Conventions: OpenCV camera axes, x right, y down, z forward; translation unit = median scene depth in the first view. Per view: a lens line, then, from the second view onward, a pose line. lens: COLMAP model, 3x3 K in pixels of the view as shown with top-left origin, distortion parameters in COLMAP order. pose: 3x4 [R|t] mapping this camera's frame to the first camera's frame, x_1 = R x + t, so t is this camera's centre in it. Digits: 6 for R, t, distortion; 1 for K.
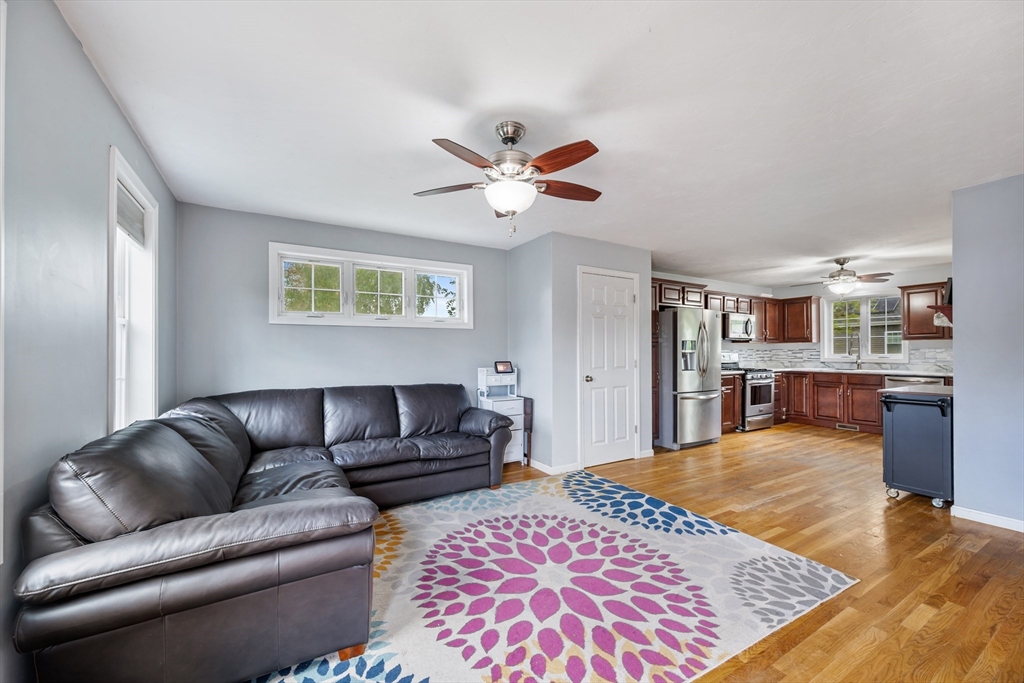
lens RADIAL K [[401.7, 0, 512.0], [0, 401.7, 341.5], [0, 0, 1]] dist [0.002190, 0.000343]
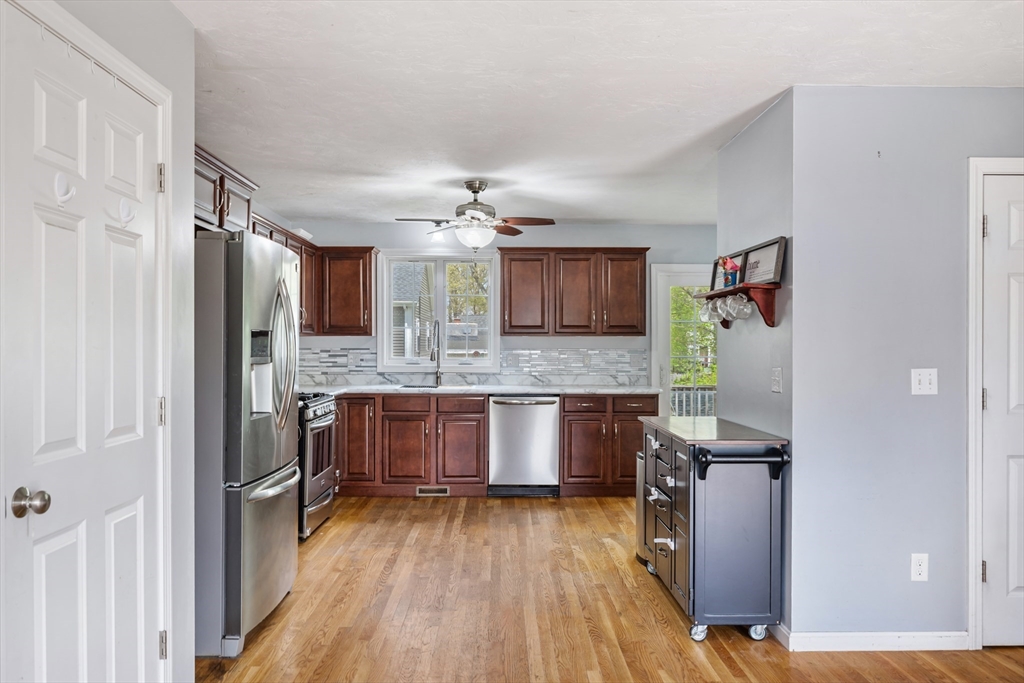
lens RADIAL K [[764.8, 0, 512.0], [0, 764.8, 341.5], [0, 0, 1]] dist [-0.004224, -0.000978]
pose [[0.496384, 0.008501, 0.868061, -0.042065], [-0.027817, 0.999594, 0.006118, -0.003530], [-0.867657, -0.027184, 0.496419, 0.663614]]
